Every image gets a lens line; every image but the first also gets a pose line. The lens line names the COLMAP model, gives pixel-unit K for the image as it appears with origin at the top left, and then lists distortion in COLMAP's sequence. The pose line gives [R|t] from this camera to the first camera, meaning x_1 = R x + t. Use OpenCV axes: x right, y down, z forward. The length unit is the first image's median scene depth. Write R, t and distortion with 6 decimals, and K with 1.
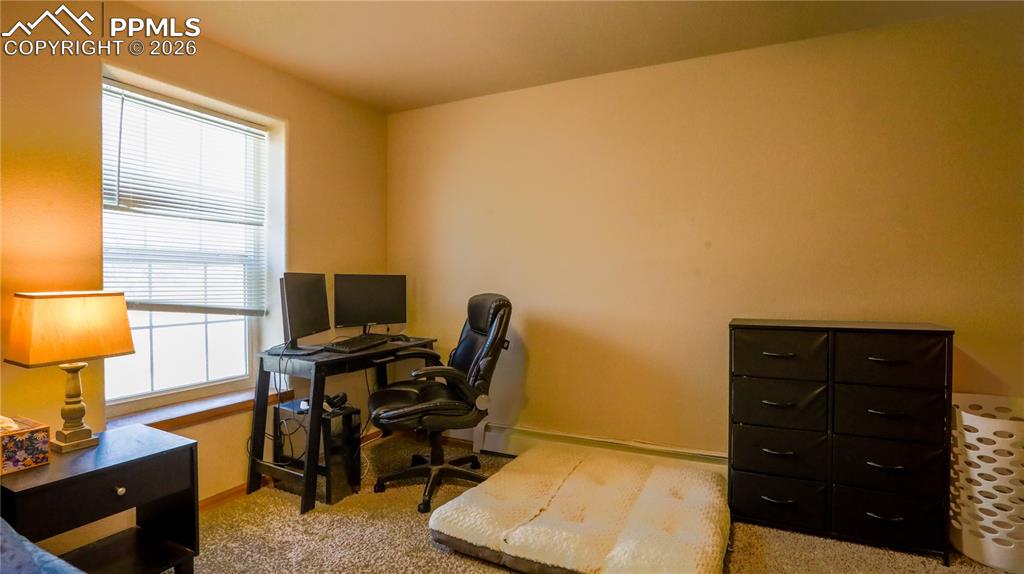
lens RADIAL K [[503.0, 0, 512.0], [0, 503.0, 287.0], [0, 0, 1]] dist [-0.074936, 0.031091]
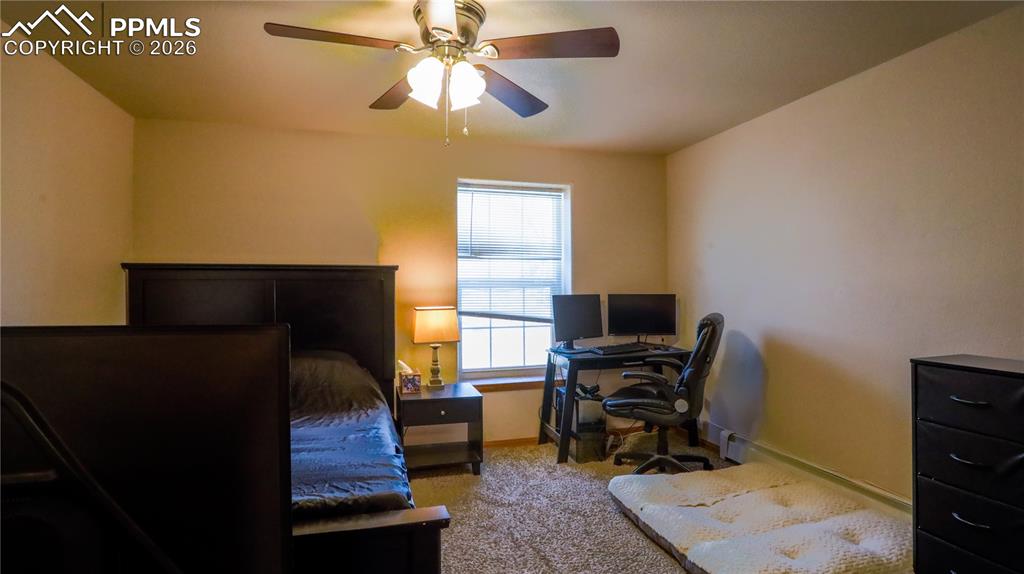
lens RADIAL K [[510.7, 0, 505.9], [0, 510.7, 285.3], [0, 0, 1]] dist [-0.077651, 0.034205]
pose [[0.669046, -0.007173, -0.743186, 0.527085], [-0.005544, 0.999877, -0.014641, -0.032881], [0.743200, 0.013915, 0.668925, -0.101194]]
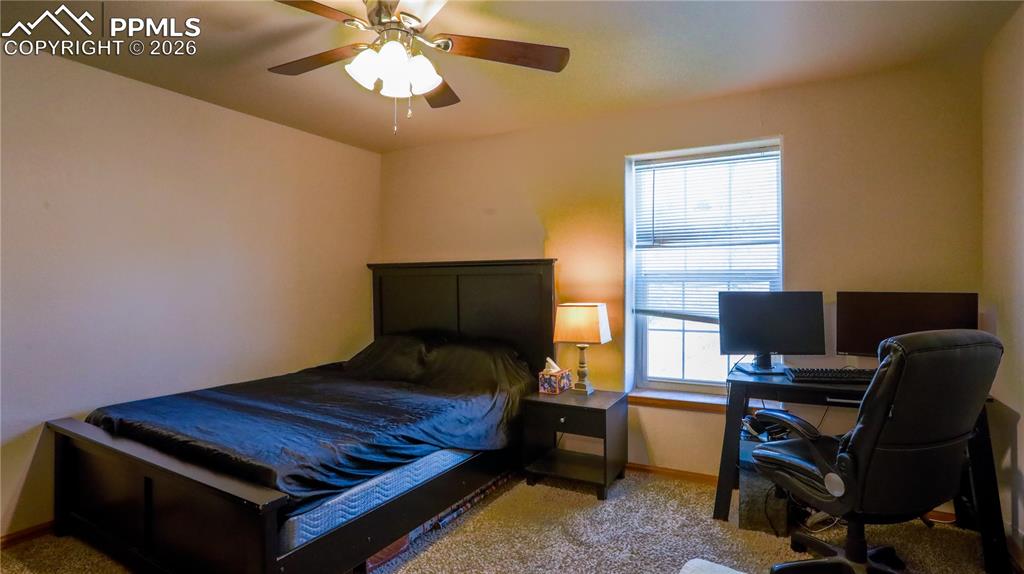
lens RADIAL K [[503.0, 0, 512.0], [0, 503.0, 287.0], [0, 0, 1]] dist [-0.074936, 0.031091]
pose [[-0.066714, 0.005937, -0.997754, 0.609466], [-0.010175, 0.999926, 0.006630, -0.039255], [0.997720, 0.010594, -0.066649, 0.579364]]
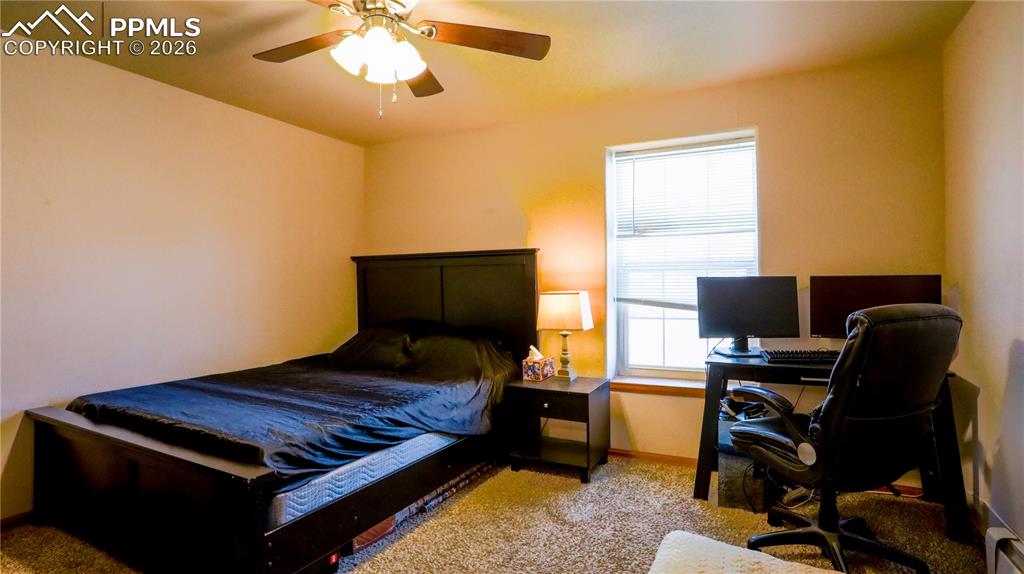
lens RADIAL K [[503.0, 0, 512.0], [0, 503.0, 287.0], [0, 0, 1]] dist [-0.074936, 0.031091]
pose [[-0.033878, 0.002913, -0.999422, 0.627155], [-0.004614, 0.999985, 0.003071, -0.007639], [0.999415, 0.004715, -0.033864, 0.580526]]
